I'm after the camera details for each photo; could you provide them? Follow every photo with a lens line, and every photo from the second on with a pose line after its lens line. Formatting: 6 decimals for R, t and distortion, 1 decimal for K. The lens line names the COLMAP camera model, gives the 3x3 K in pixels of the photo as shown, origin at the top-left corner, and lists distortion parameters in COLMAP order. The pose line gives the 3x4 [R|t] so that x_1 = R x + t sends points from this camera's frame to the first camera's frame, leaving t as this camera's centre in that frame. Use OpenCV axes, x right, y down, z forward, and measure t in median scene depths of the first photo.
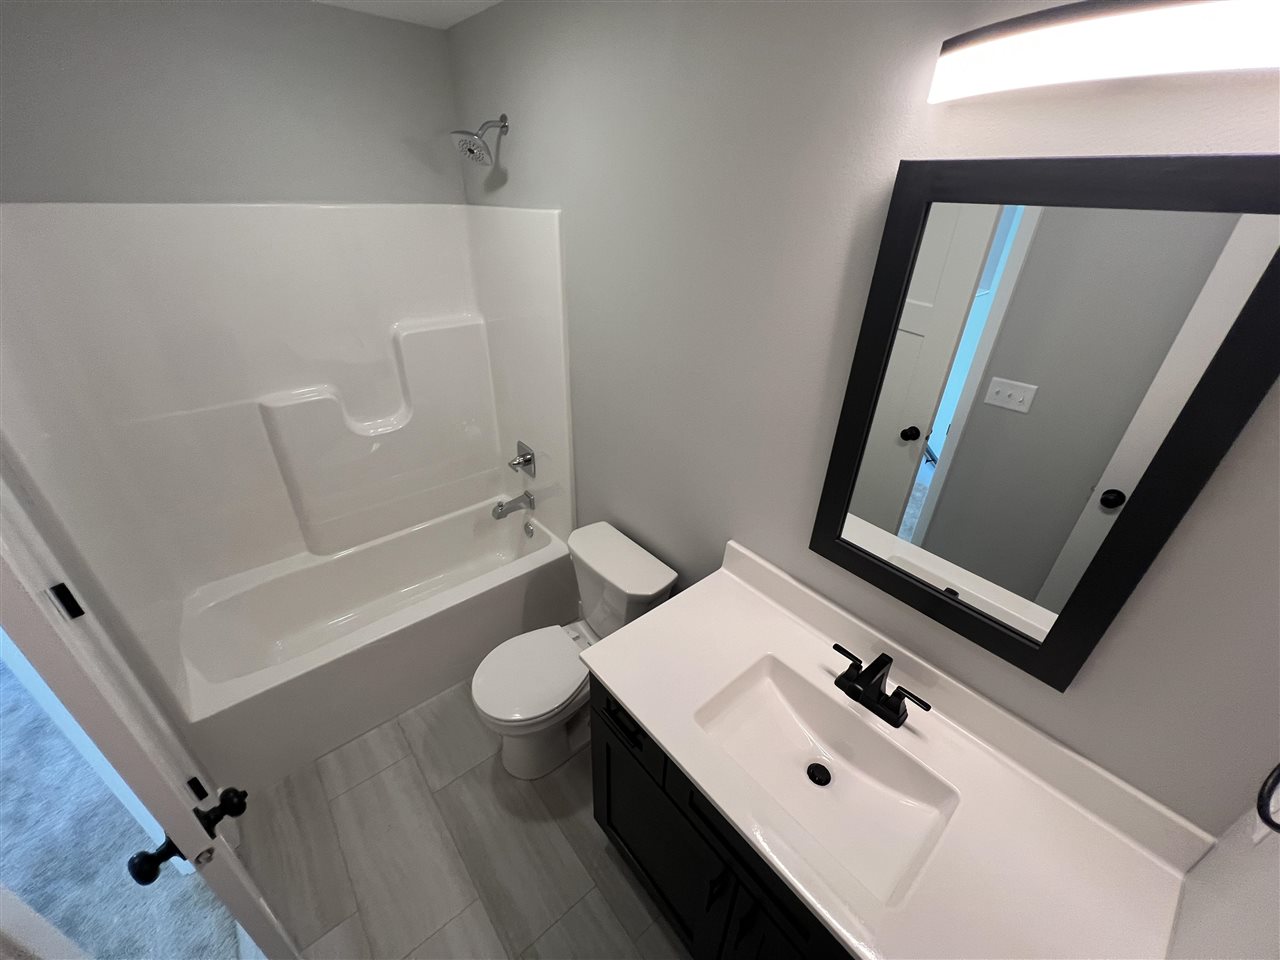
lens RADIAL K [[511.3, 0, 638.8], [0, 511.3, 478.9], [0, 0, 1]] dist [-0.002942, 0.001131]
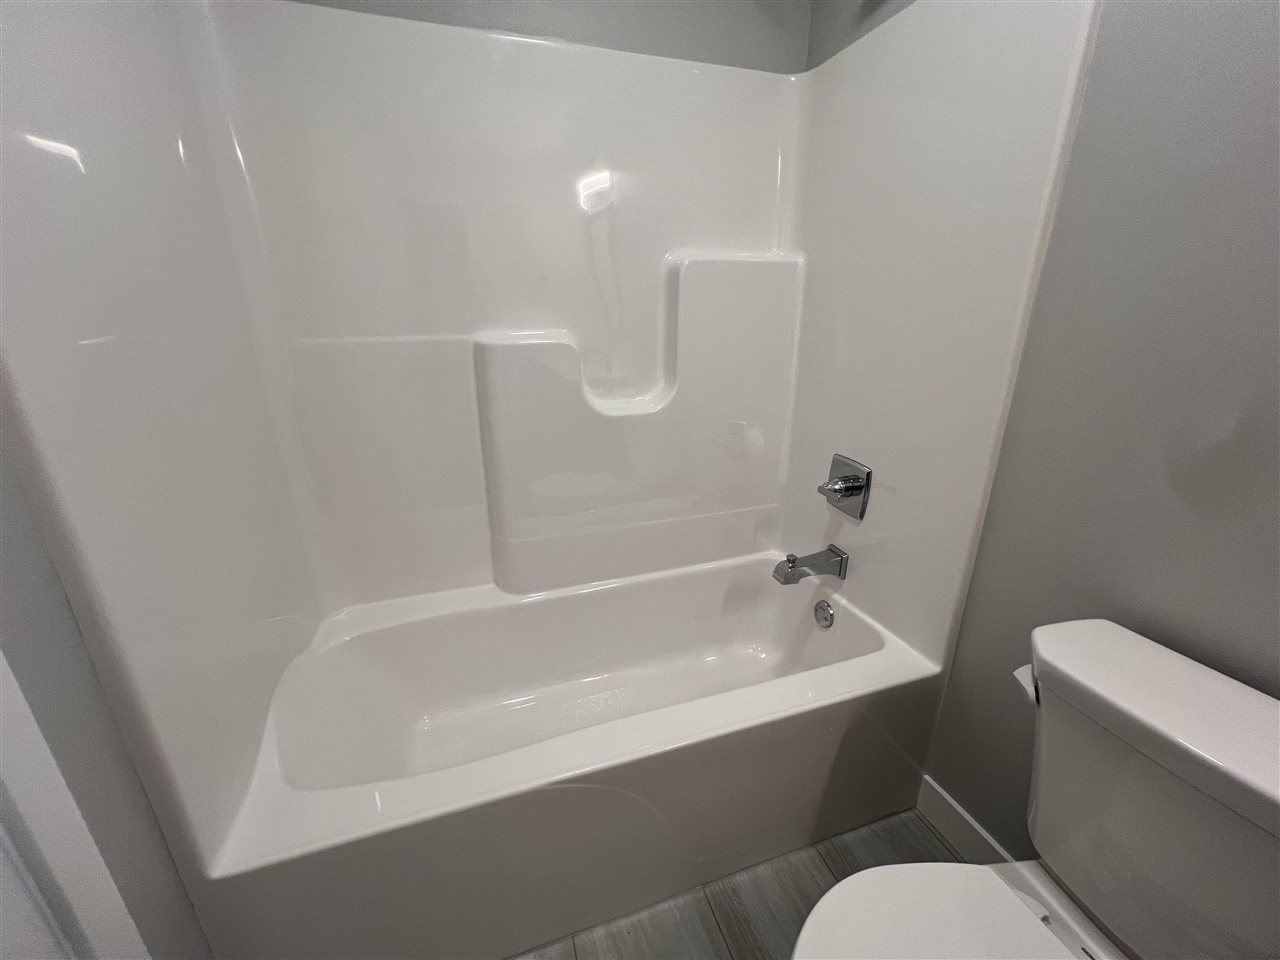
lens RADIAL K [[512.8, 0, 638.4], [0, 512.8, 480.2], [0, 0, 1]] dist [-0.002539, 0.000608]
pose [[0.932437, 0.094008, -0.348888, -0.250368], [-0.155782, 0.975806, -0.153411, 0.082673], [0.326025, 0.197397, 0.924523, 0.413770]]
